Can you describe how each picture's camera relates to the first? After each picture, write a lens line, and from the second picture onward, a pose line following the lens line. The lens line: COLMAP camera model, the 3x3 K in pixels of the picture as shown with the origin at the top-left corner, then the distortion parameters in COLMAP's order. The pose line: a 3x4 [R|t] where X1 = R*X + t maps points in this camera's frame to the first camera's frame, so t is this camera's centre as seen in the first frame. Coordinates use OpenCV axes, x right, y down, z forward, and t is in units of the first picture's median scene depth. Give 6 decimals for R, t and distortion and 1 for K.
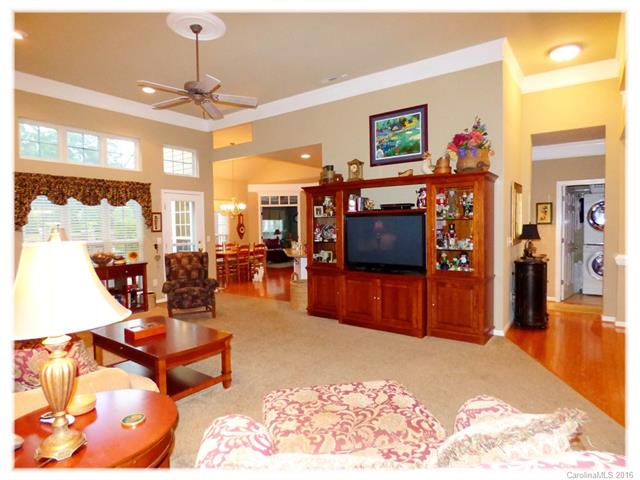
lens RADIAL K [[375.3, 0, 320.0], [0, 375.3, 240.0], [0, 0, 1]] dist [-0.010528, -0.004261]
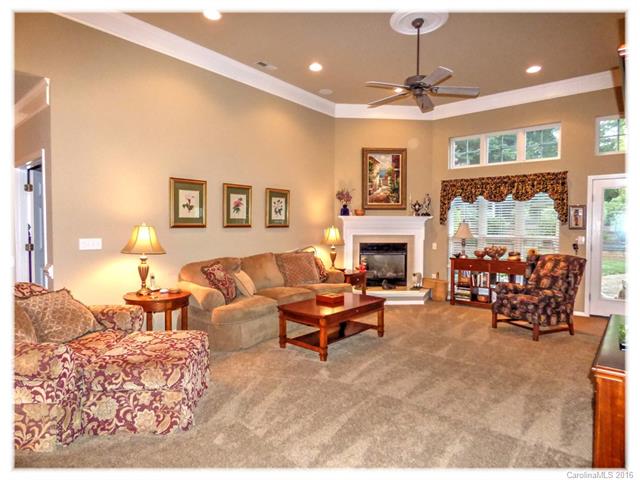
lens RADIAL K [[375.3, 0, 320.0], [0, 375.3, 240.0], [0, 0, 1]] dist [-0.010528, -0.004261]
pose [[-0.063045, 0.055108, -0.996488, 0.477637], [-0.040661, 0.997503, 0.057737, -0.025279], [0.997182, 0.044158, -0.060647, 0.559335]]
